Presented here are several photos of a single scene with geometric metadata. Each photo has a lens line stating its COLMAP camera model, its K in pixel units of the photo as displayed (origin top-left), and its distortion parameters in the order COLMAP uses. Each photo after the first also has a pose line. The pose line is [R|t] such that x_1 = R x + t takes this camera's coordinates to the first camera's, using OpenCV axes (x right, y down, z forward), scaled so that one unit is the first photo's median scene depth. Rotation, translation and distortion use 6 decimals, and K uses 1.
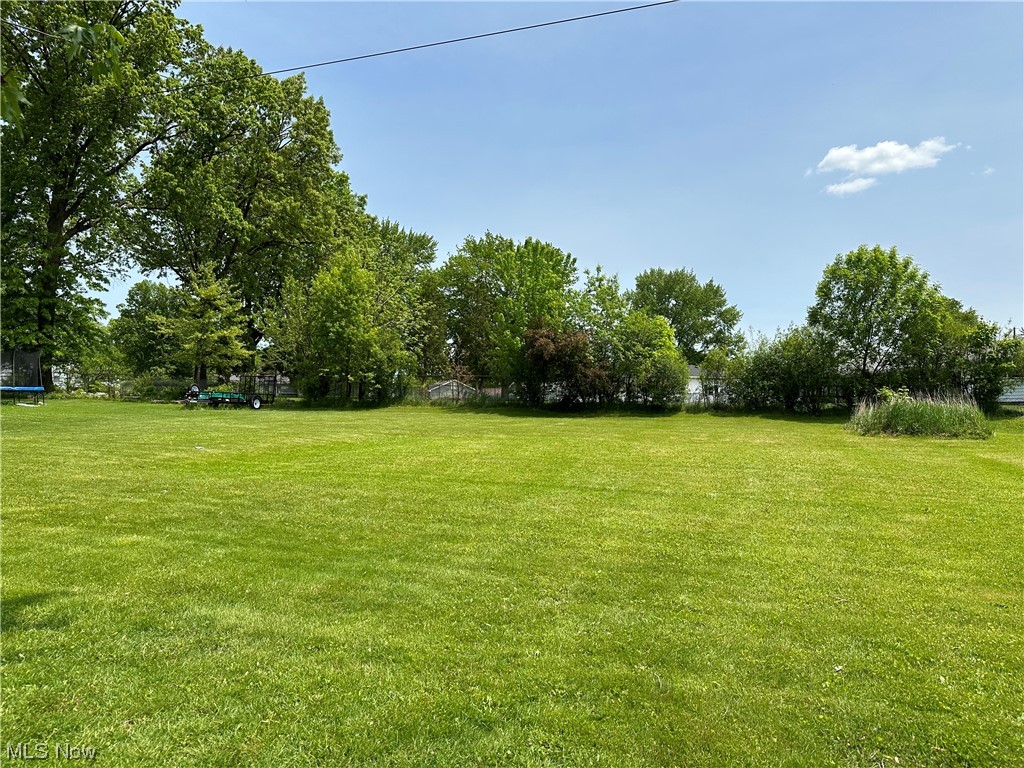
lens RADIAL K [[717.3, 0, 511.6], [0, 717.3, 385.5], [0, 0, 1]] dist [0.001095, -0.012578]
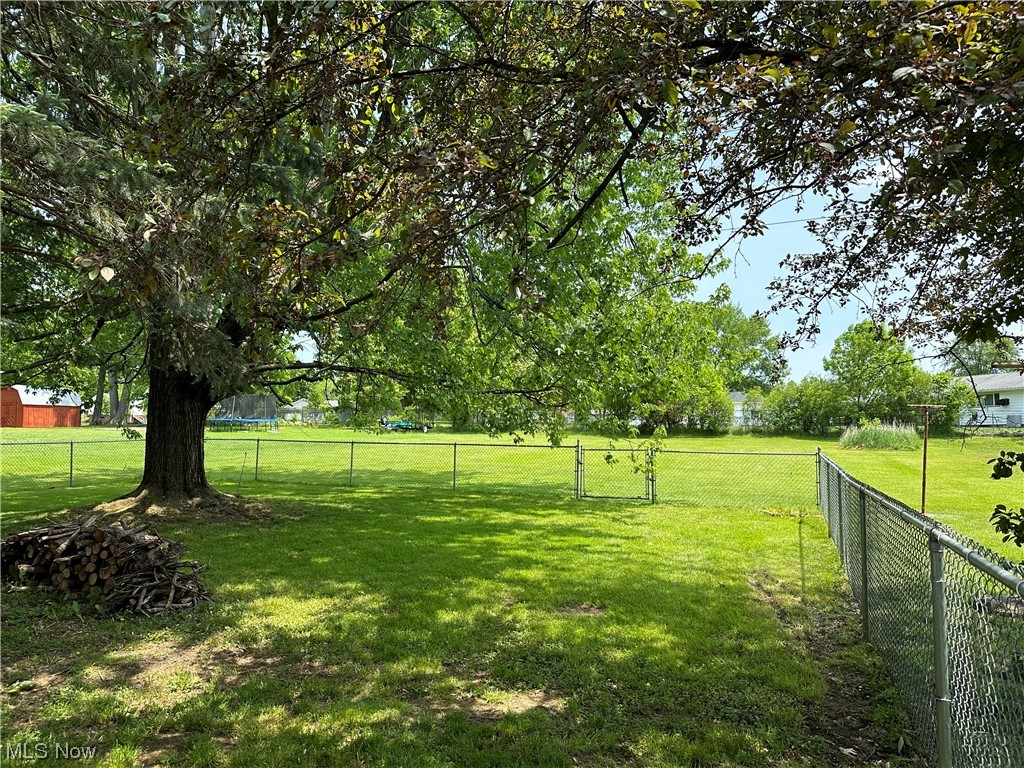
lens RADIAL K [[717.3, 0, 505.4], [0, 717.3, 385.7], [0, 0, 1]] dist [0.001095, -0.012578]
pose [[0.997378, -0.007700, -0.071957, -0.096275], [0.005615, 0.999560, -0.029139, -0.019402], [0.072150, 0.028658, 0.996982, -0.429052]]
